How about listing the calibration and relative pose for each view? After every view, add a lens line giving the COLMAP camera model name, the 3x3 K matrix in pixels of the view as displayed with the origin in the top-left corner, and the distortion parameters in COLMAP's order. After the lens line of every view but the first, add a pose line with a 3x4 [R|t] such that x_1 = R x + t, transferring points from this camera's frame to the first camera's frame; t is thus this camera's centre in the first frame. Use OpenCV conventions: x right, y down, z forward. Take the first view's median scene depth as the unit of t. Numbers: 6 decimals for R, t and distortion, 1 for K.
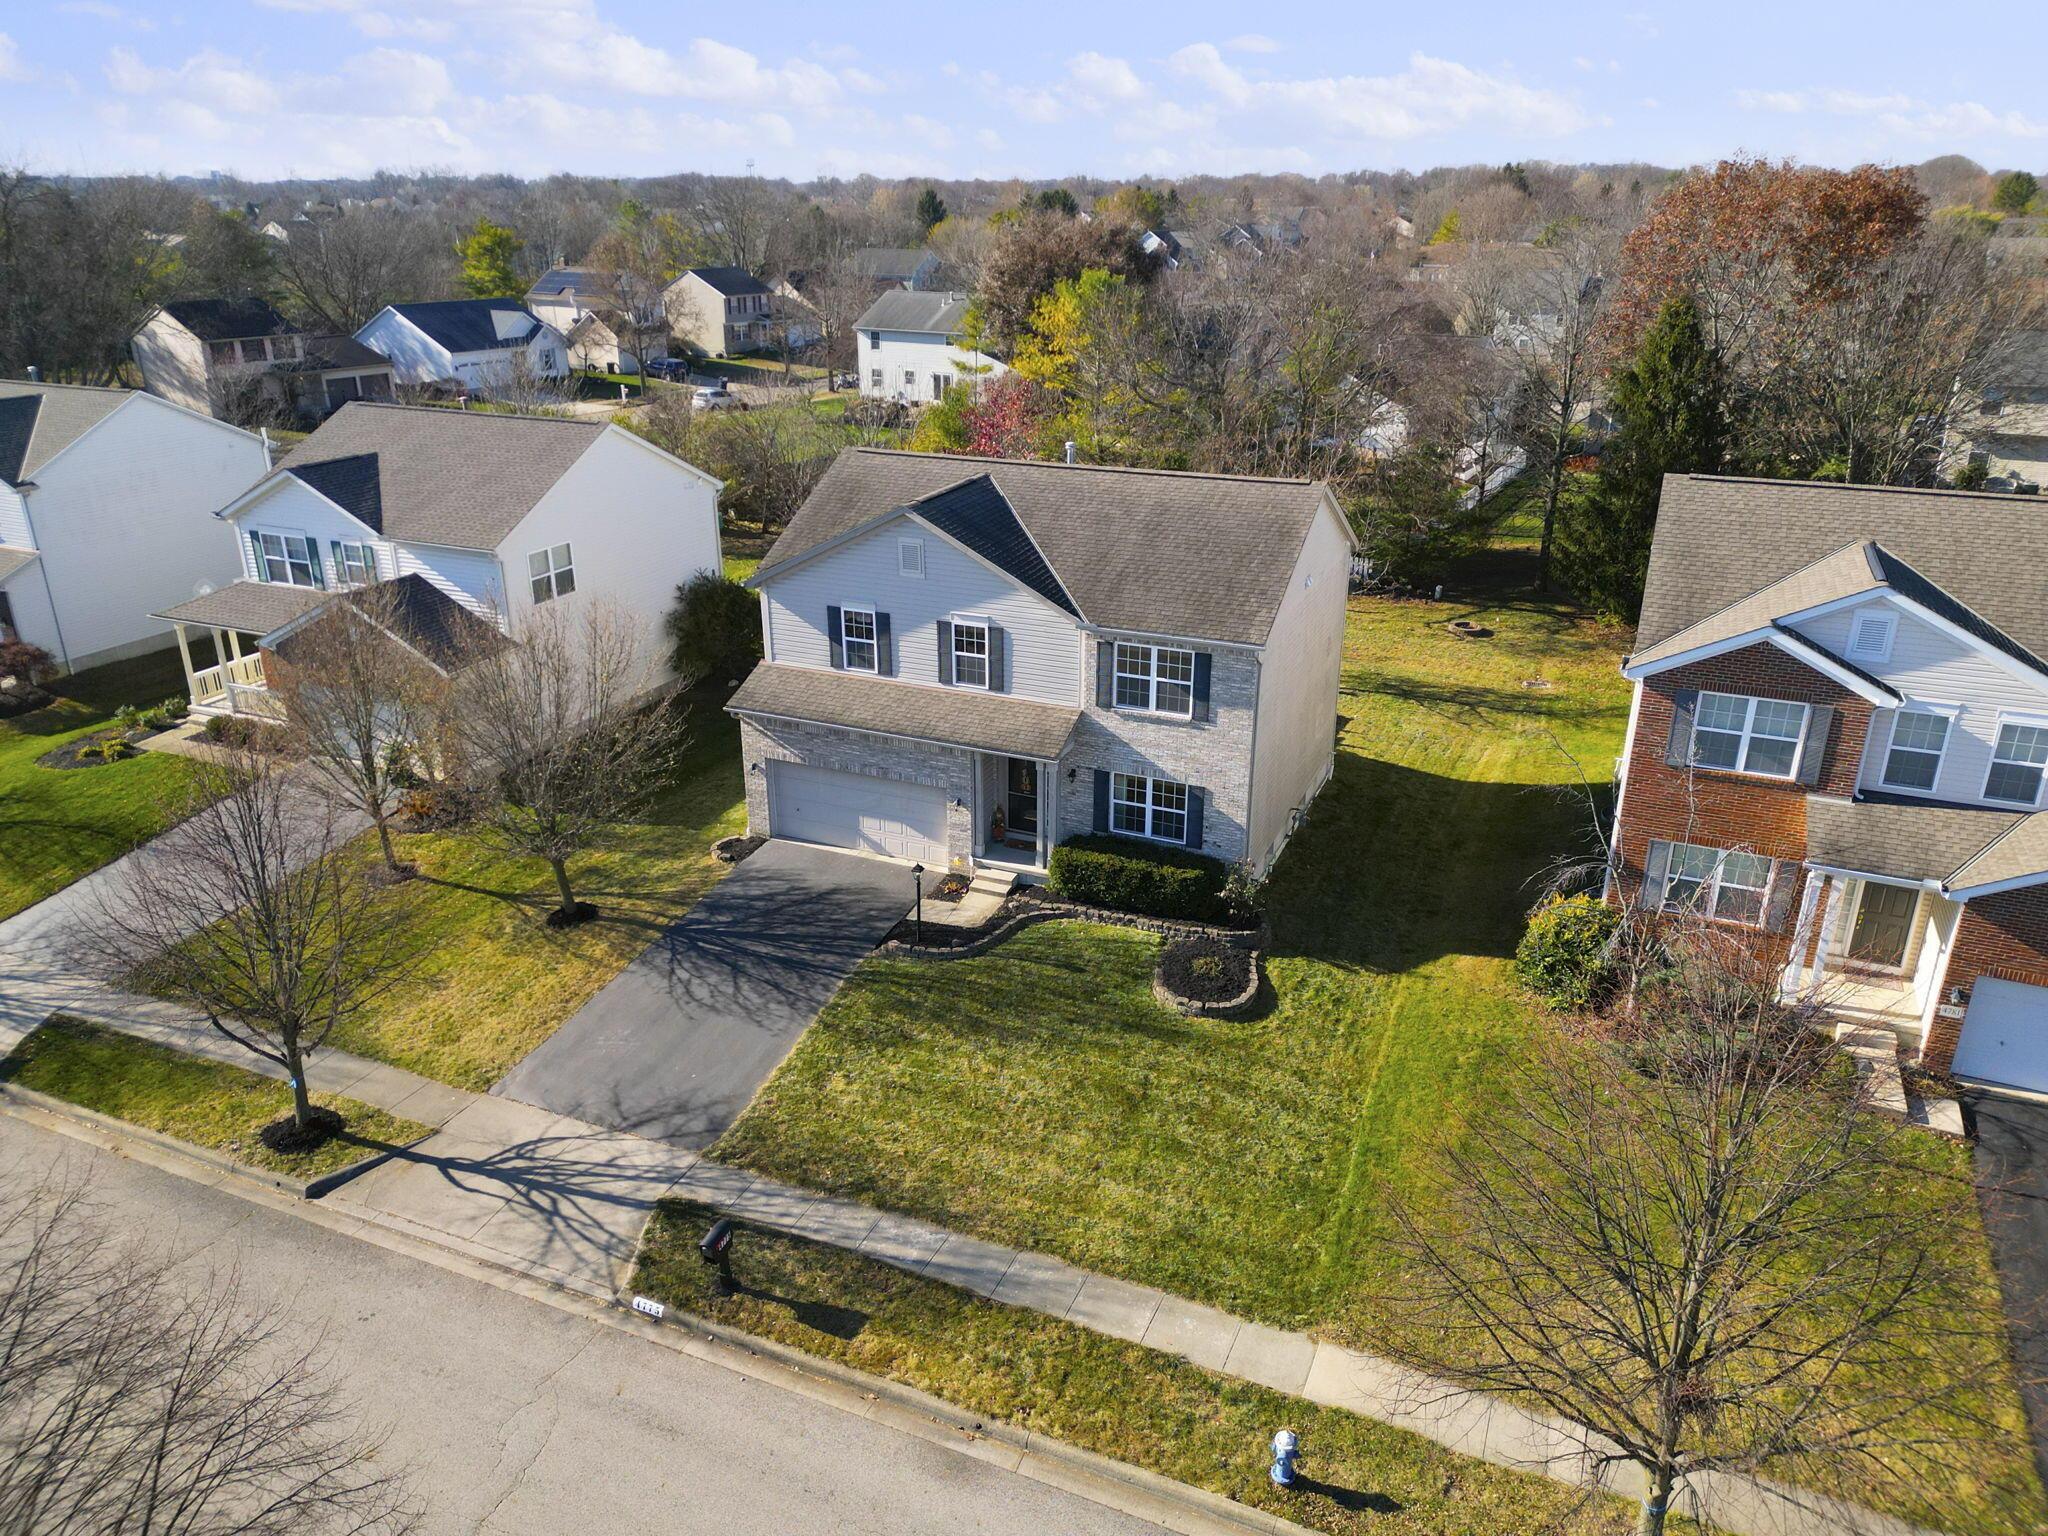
lens RADIAL K [[1429.0, 0, 1028.9], [0, 1429.0, 754.4], [0, 0, 1]] dist [0.065647, -0.041377]
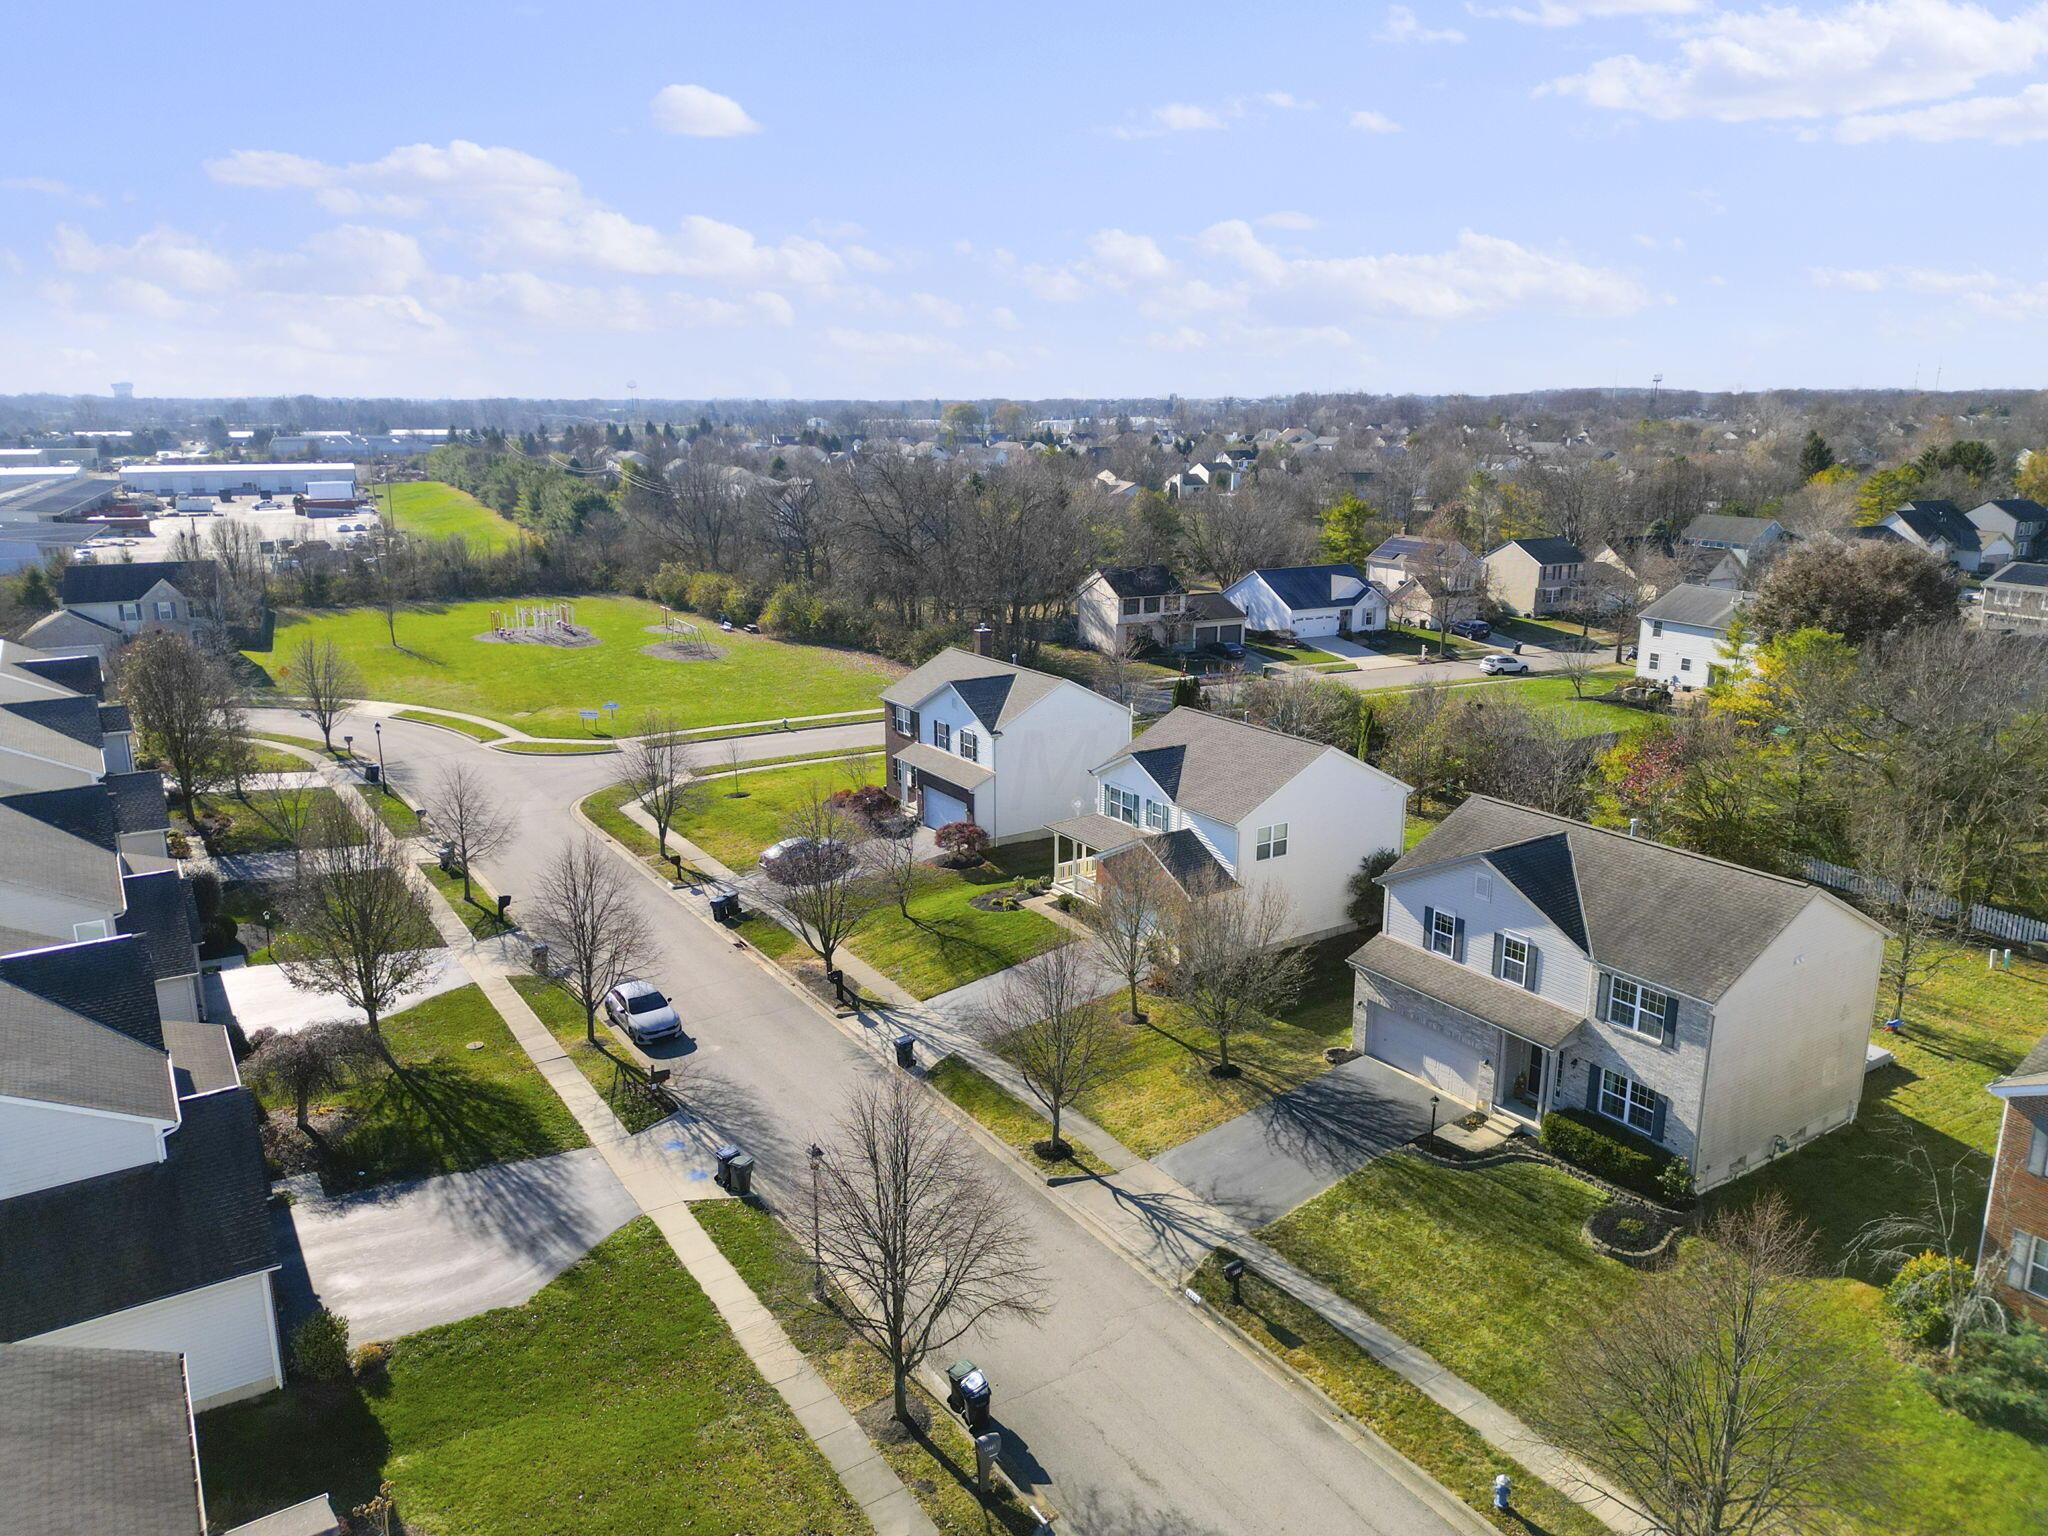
lens RADIAL K [[1429.0, 0, 1025.6], [0, 1429.0, 774.4], [0, 0, 1]] dist [0.065647, -0.041377]
pose [[0.837330, 0.138868, -0.528767, 0.284667], [-0.200089, 0.977938, -0.060020, -0.068057], [0.508766, 0.156057, 0.846643, -0.488396]]
